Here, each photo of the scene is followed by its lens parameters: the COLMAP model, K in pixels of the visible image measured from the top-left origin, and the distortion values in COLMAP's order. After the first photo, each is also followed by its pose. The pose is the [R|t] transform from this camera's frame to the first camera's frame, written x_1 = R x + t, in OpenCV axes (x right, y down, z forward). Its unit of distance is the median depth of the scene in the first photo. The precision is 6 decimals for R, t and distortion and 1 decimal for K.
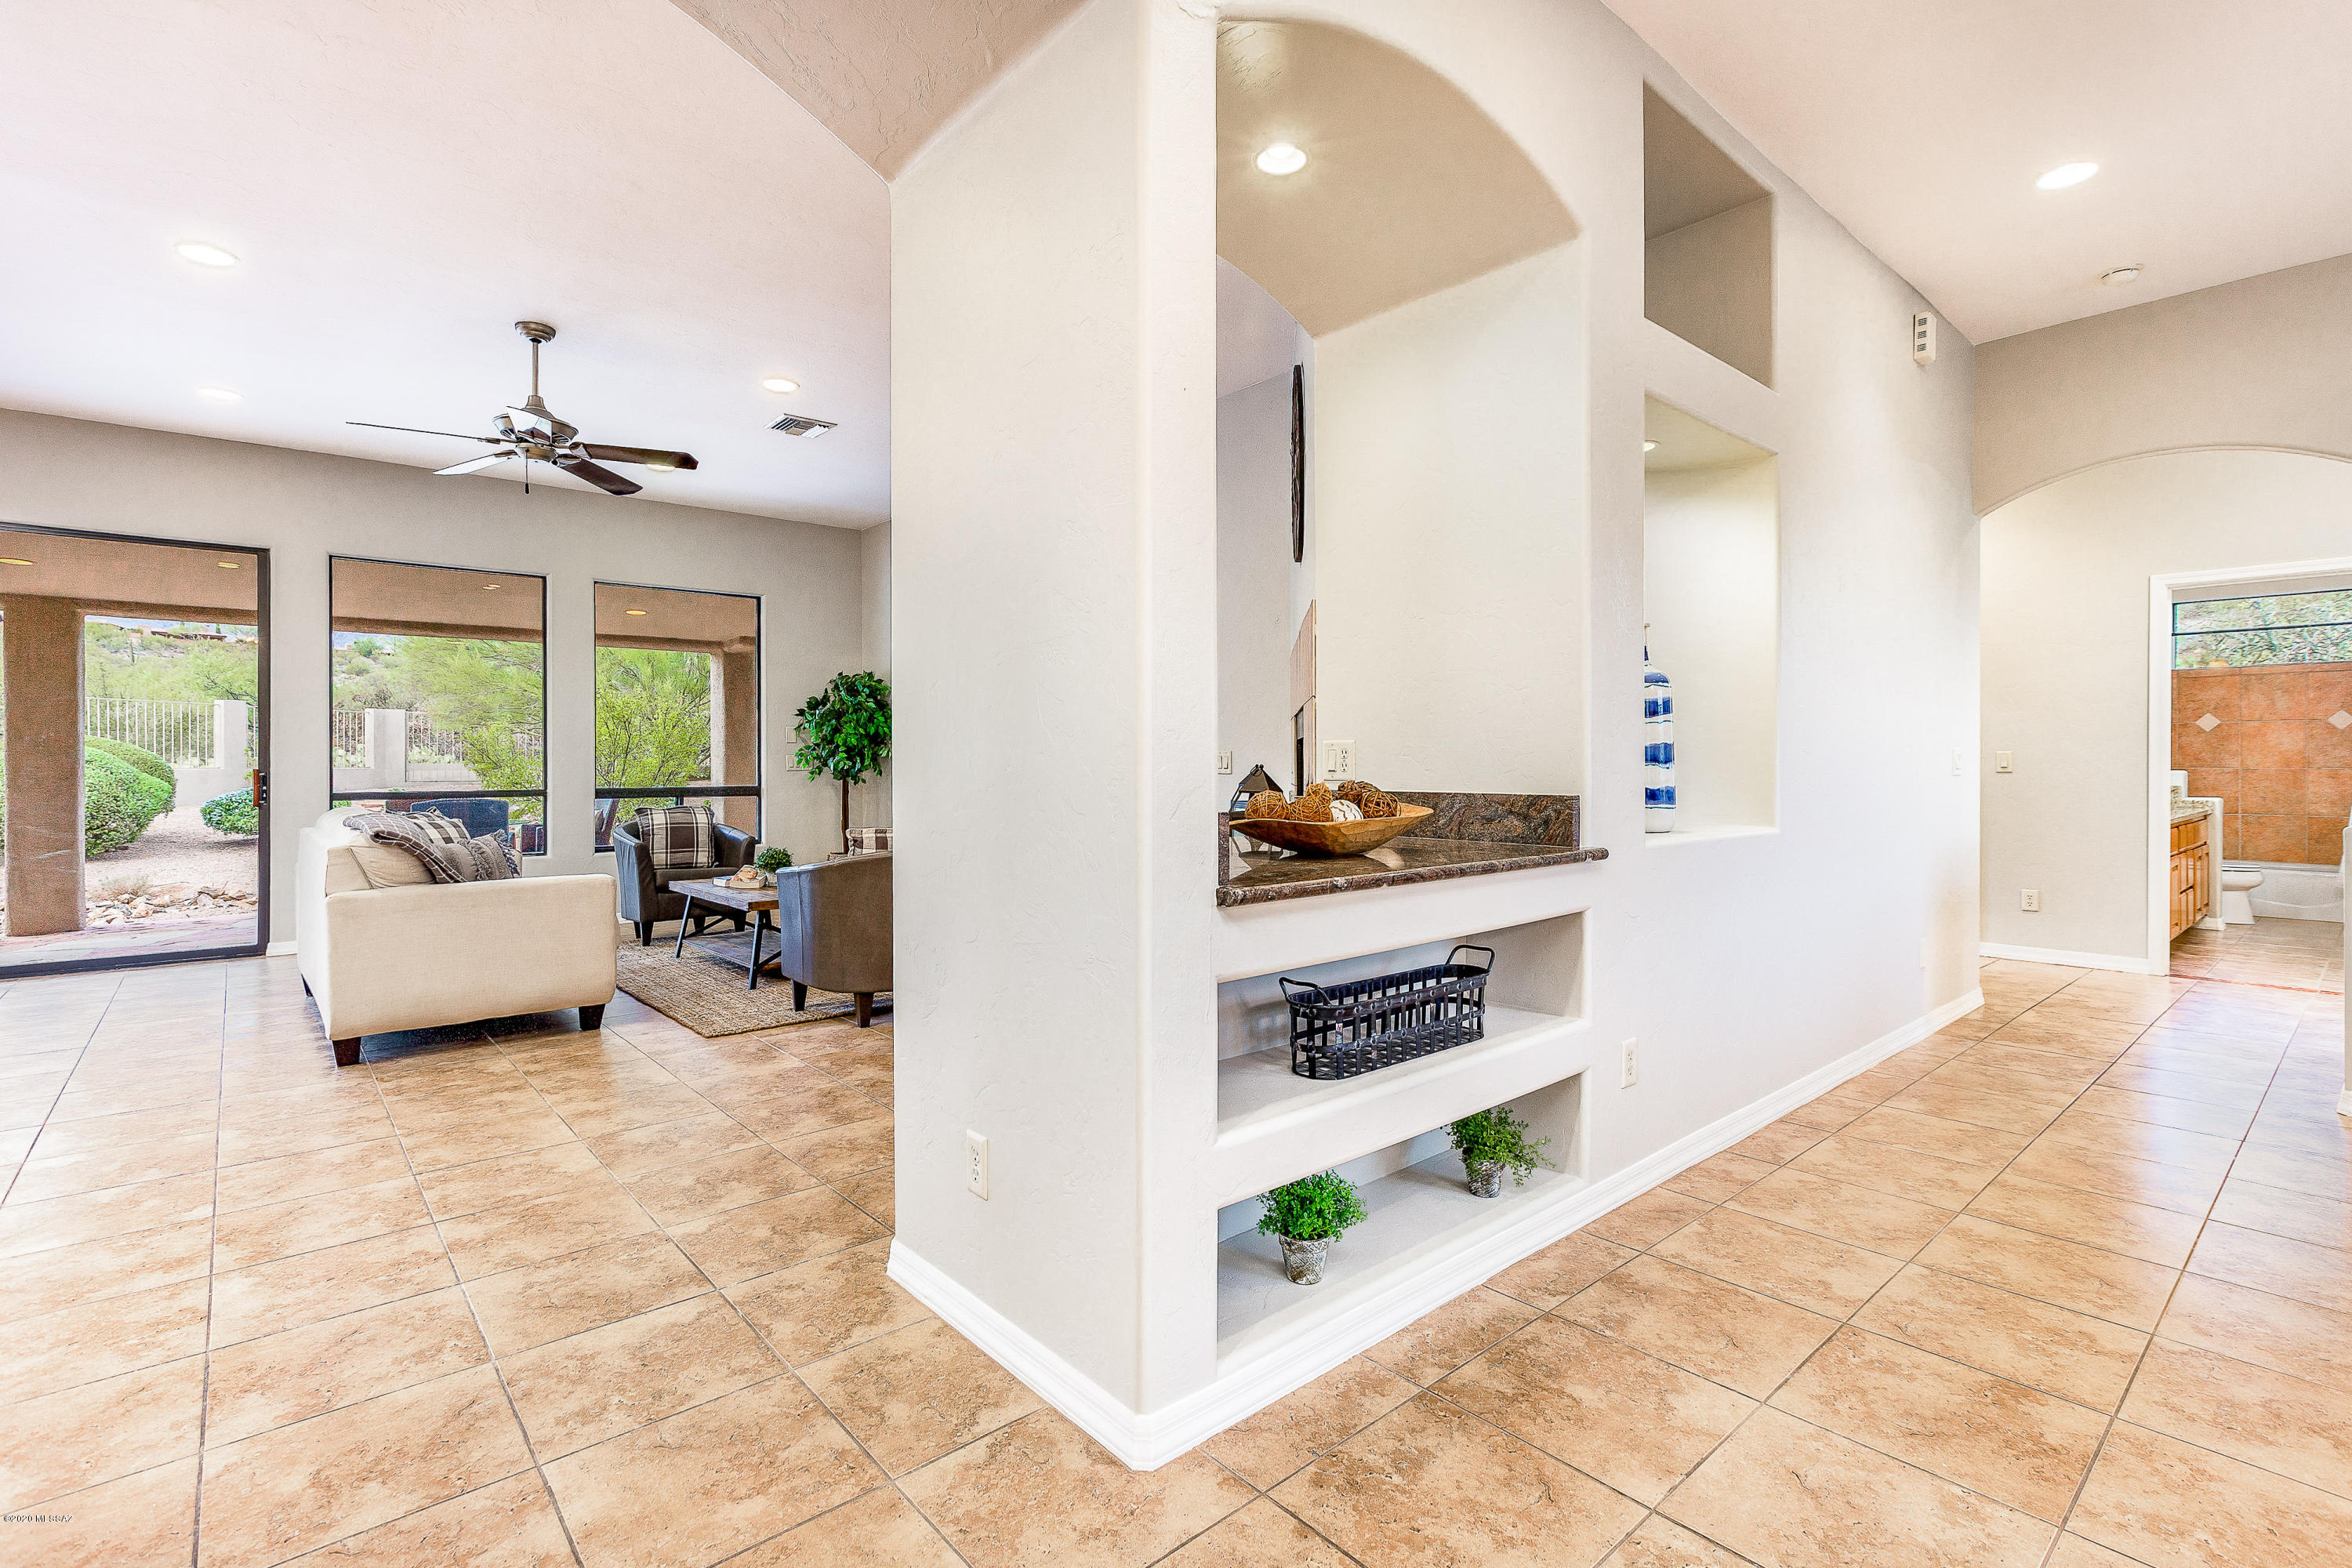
lens RADIAL K [[1096.0, 0, 1186.2], [0, 1096.0, 756.1], [0, 0, 1]] dist [-0.001062, -0.000195]
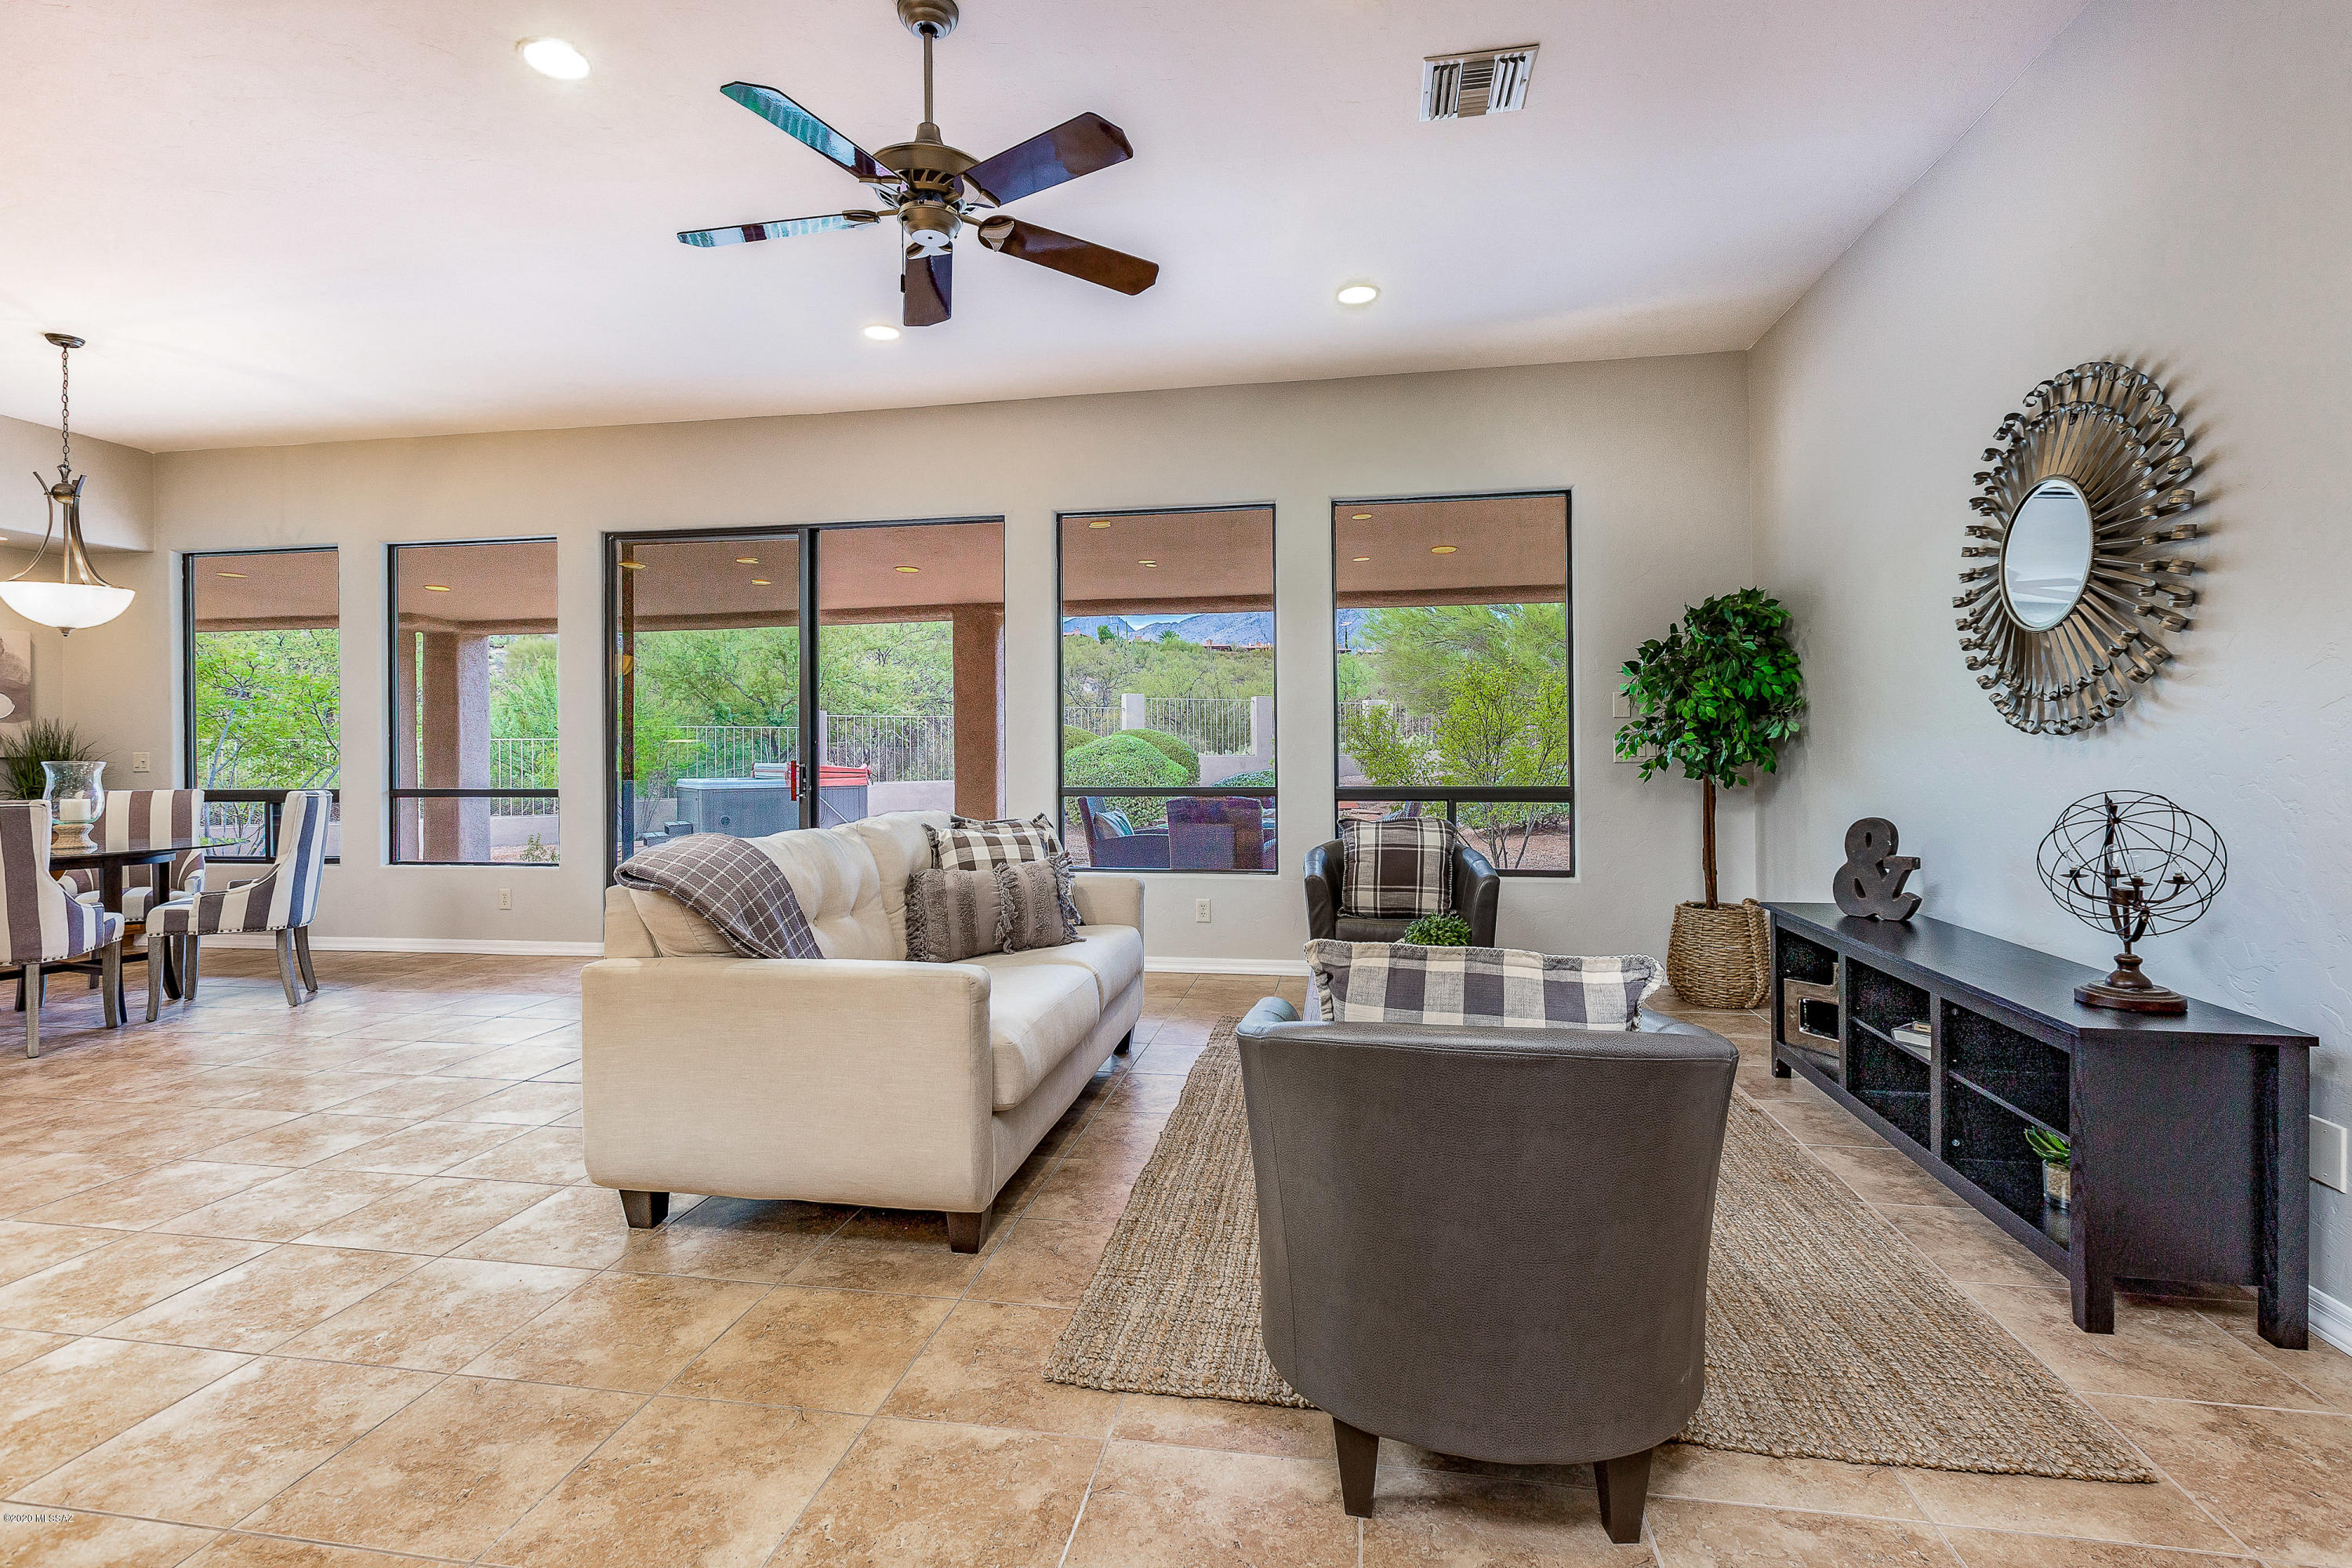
lens RADIAL K [[1096.0, 0, 1186.2], [0, 1096.0, 756.1], [0, 0, 1]] dist [-0.001062, -0.000195]
pose [[0.625522, 0.000004, -0.780207, -0.031936], [0.011018, 0.999900, 0.008838, 0.001564], [0.780129, -0.014124, 0.625459, 0.435075]]
